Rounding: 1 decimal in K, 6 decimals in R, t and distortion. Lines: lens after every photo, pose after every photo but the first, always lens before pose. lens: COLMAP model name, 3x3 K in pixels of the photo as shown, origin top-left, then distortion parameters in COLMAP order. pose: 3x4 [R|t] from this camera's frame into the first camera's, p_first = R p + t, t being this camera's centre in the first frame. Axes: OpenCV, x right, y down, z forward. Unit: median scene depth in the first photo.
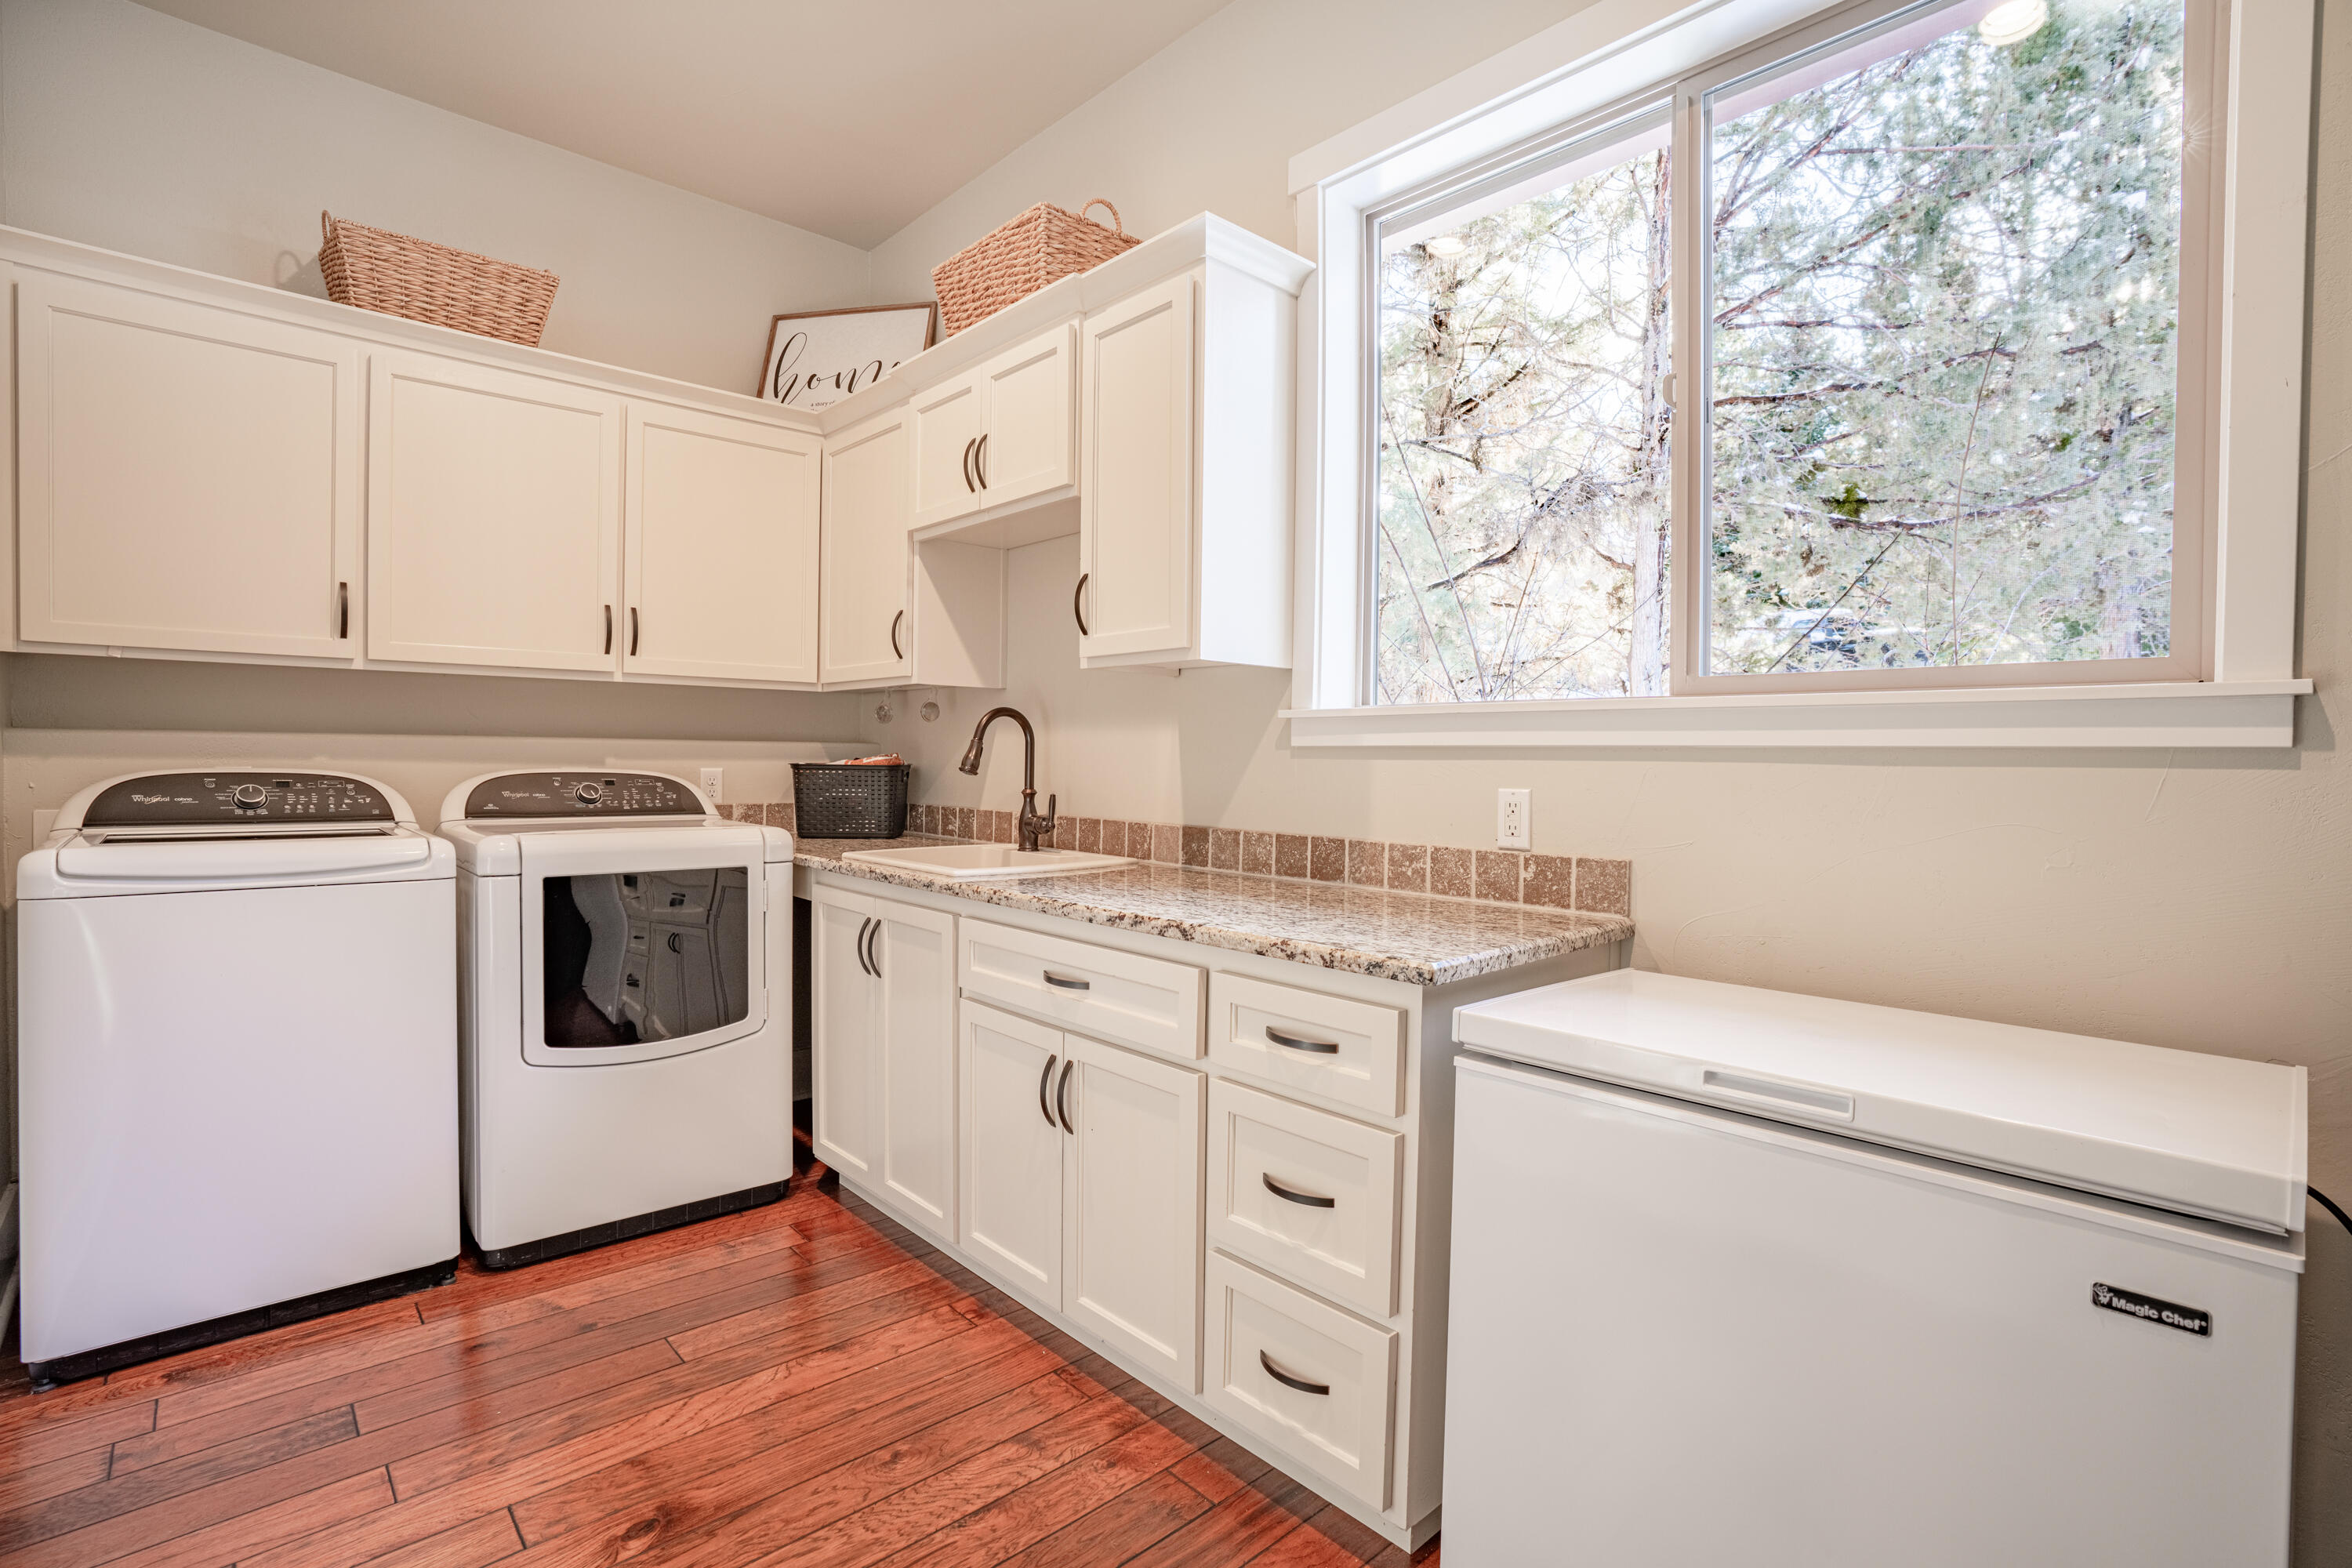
lens RADIAL K [[1092.2, 0, 1168.1], [0, 1092.2, 779.8], [0, 0, 1]] dist [-0.001309, 0.001440]
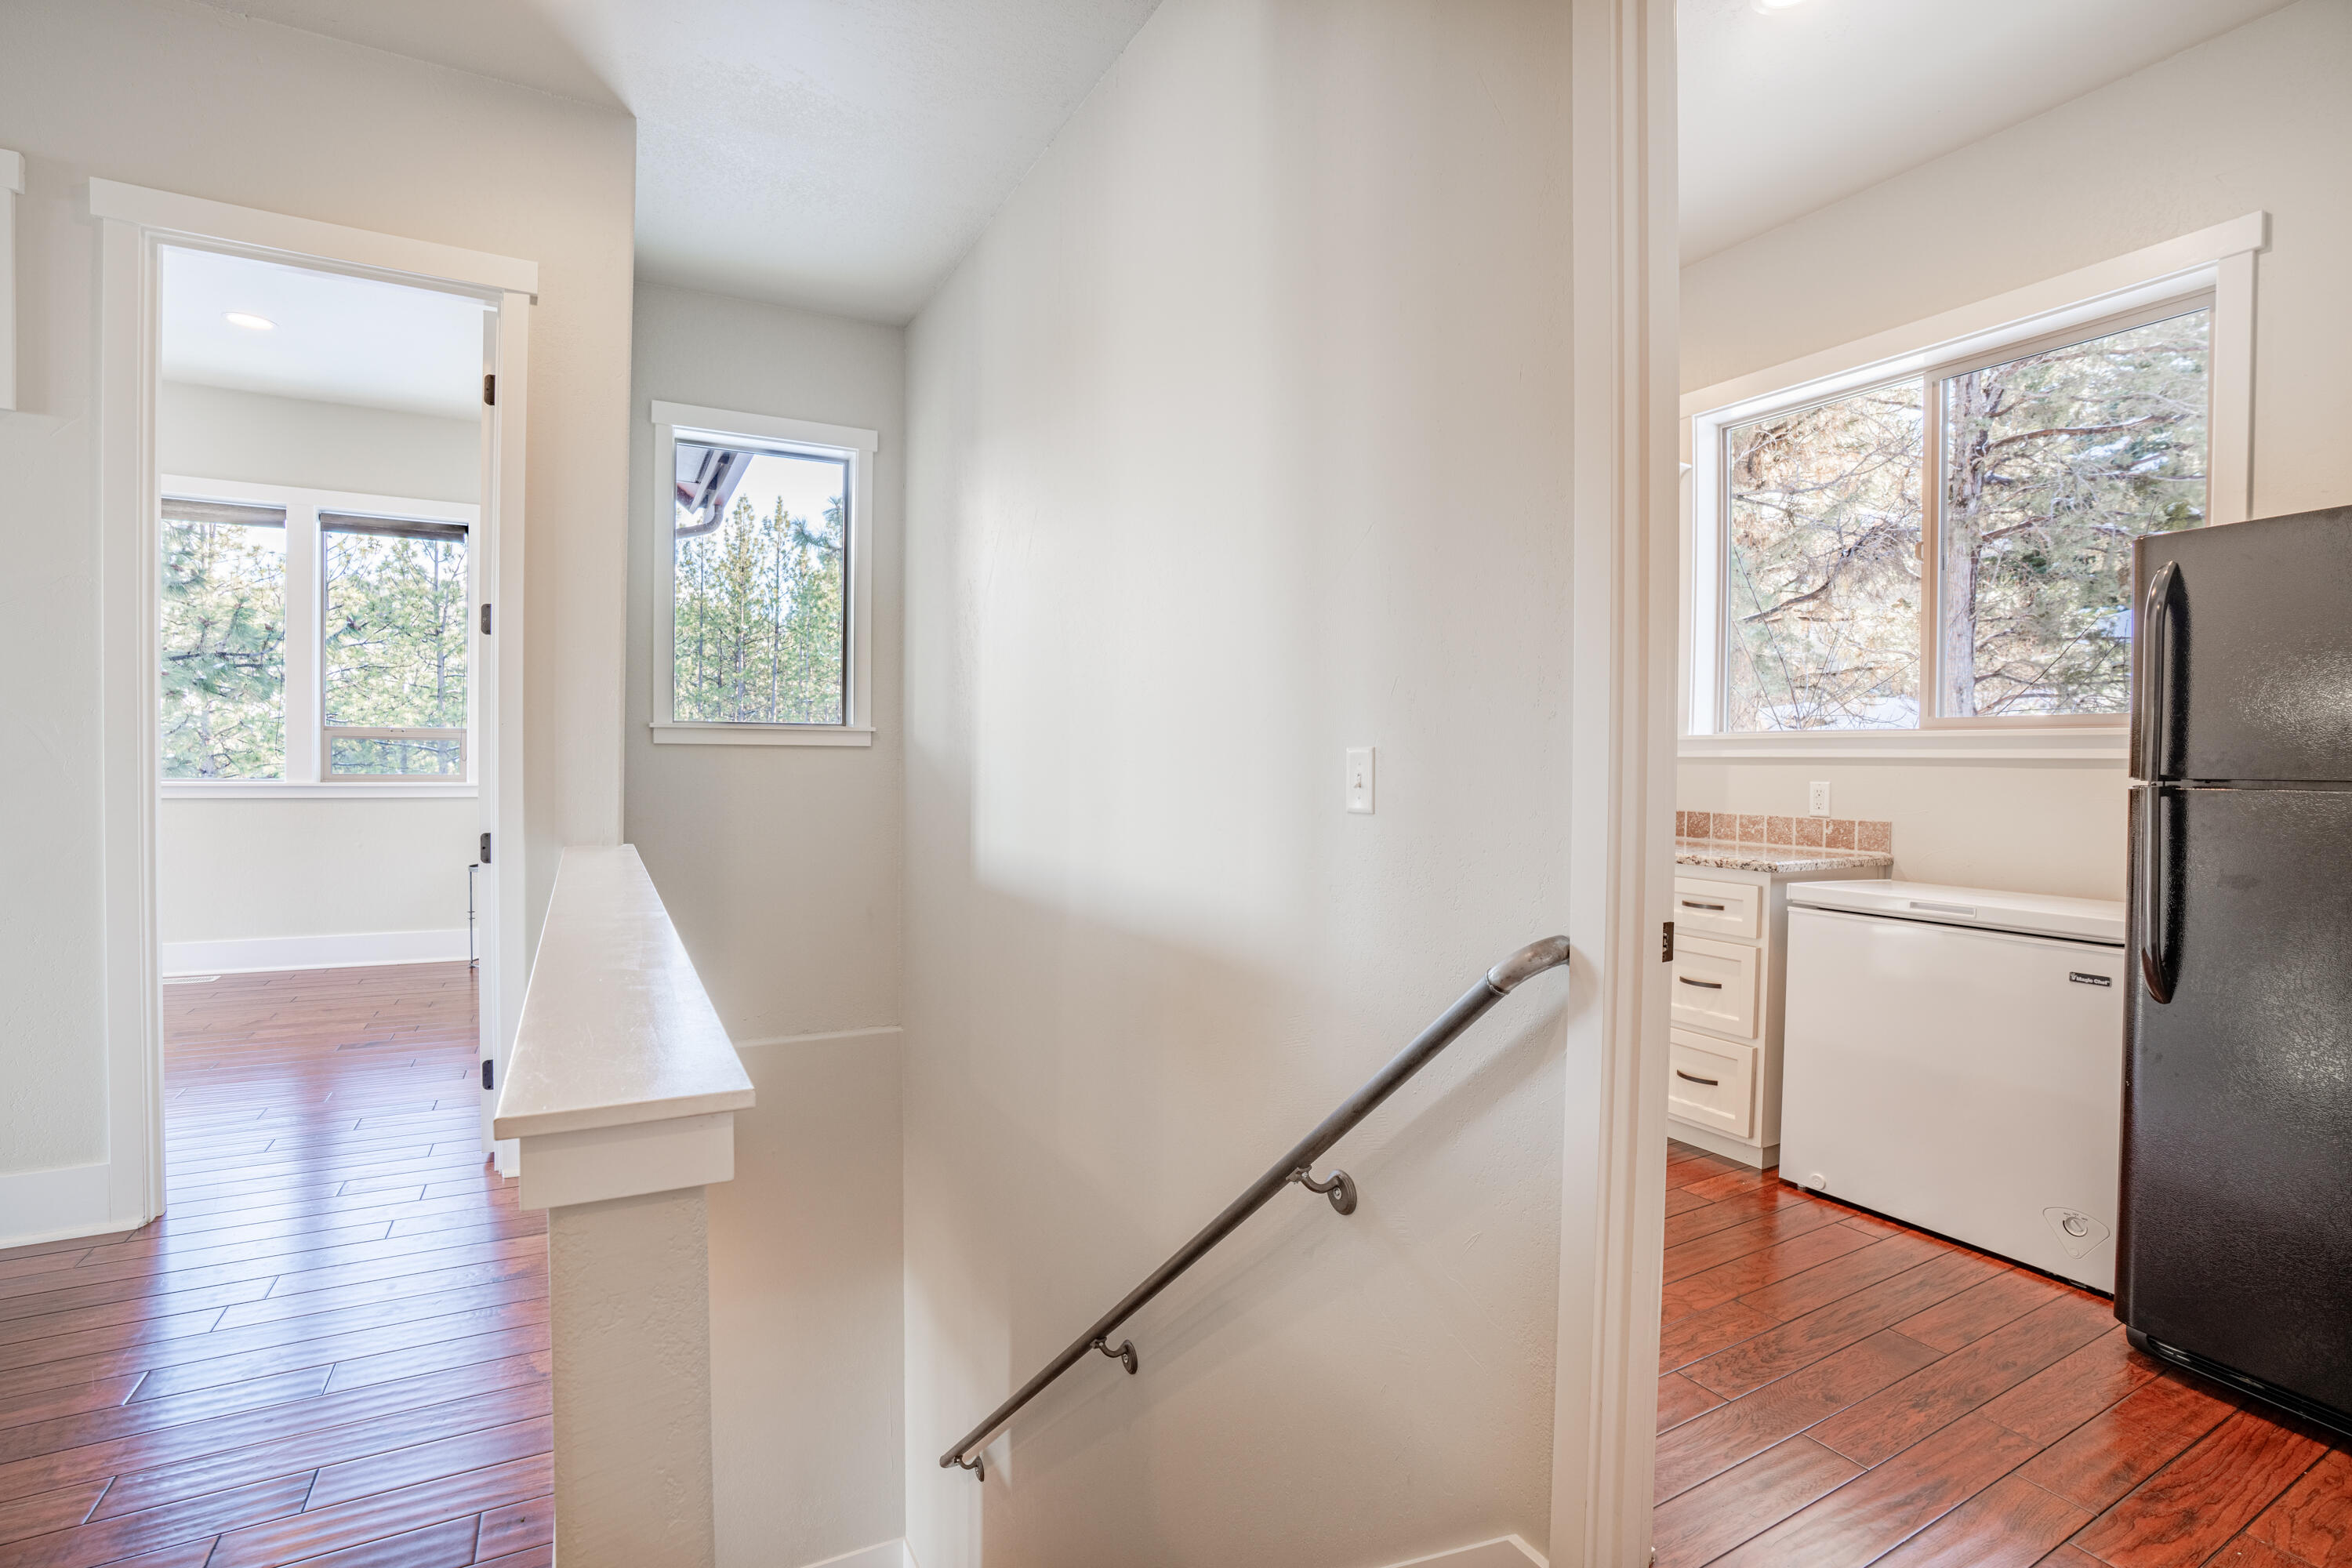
lens RADIAL K [[1092.2, 0, 1192.2], [0, 1092.2, 772.9], [0, 0, 1]] dist [-0.001309, 0.001440]
pose [[0.975770, 0.000675, -0.218796, -0.289031], [-0.003196, 0.999932, -0.011171, 0.016036], [0.218773, 0.011599, 0.975707, -0.950489]]
